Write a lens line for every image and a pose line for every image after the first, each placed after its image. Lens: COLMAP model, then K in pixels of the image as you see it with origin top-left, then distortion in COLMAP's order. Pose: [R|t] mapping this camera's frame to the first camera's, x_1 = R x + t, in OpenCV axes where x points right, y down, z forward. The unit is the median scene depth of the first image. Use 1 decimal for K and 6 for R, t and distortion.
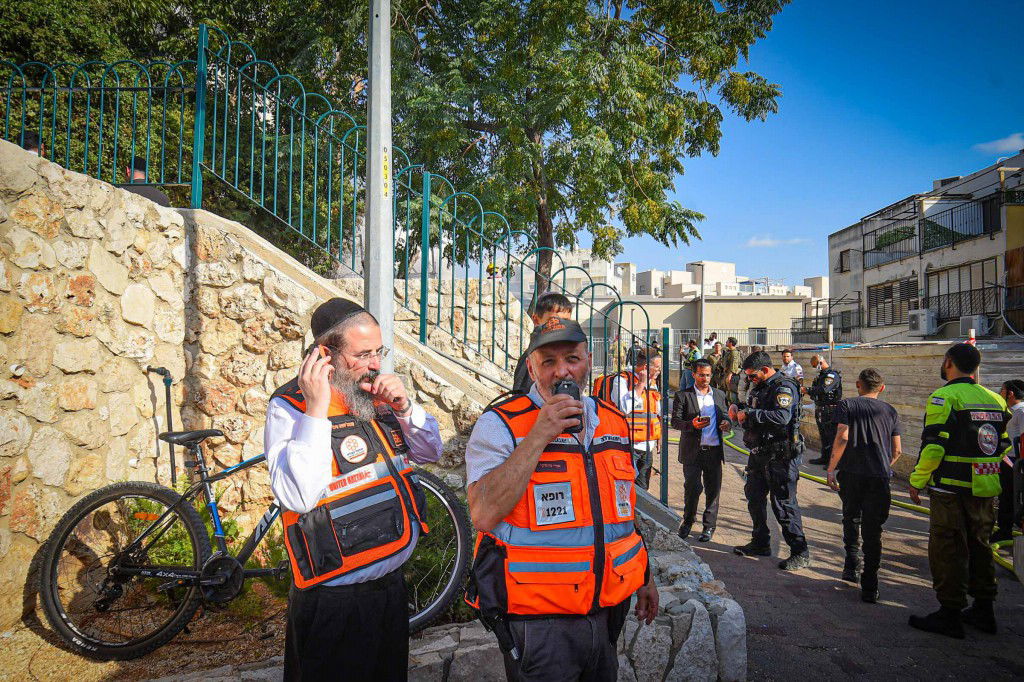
lens RADIAL K [[588.5, 0, 515.9], [0, 588.5, 342.3], [0, 0, 1]] dist [-0.005608, -0.002170]
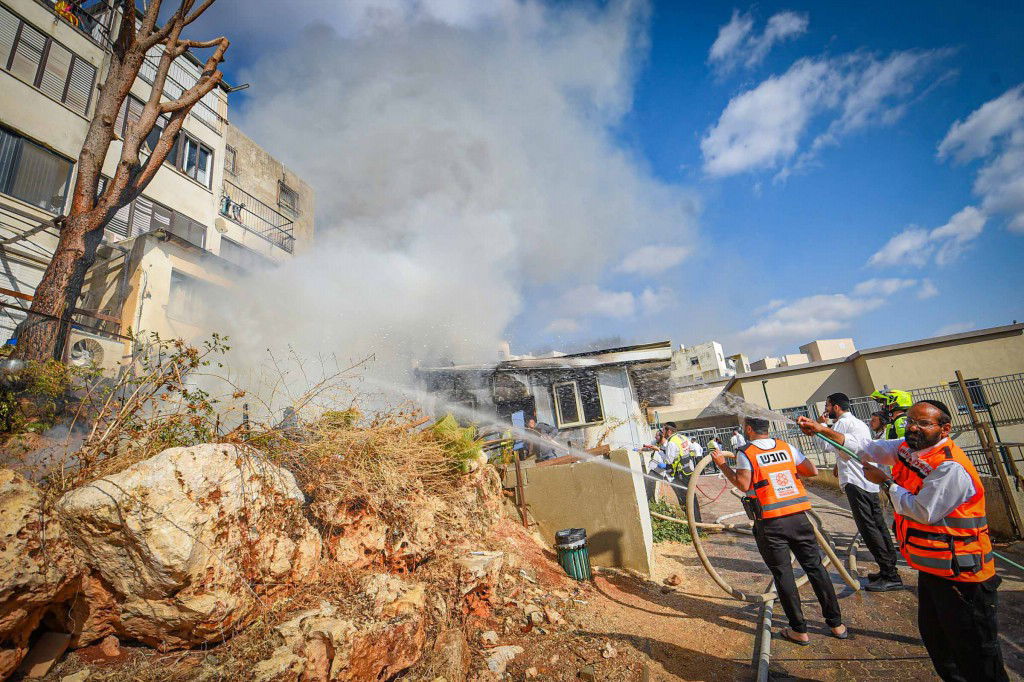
lens RADIAL K [[450.0, 0, 508.8], [0, 450.0, 348.4], [0, 0, 1]] dist [-0.003102, -0.015068]
pose [[0.947004, -0.186466, -0.261559, 0.095282], [0.122264, 0.962216, -0.243293, 0.002801], [0.297042, 0.198420, 0.934021, 0.887428]]
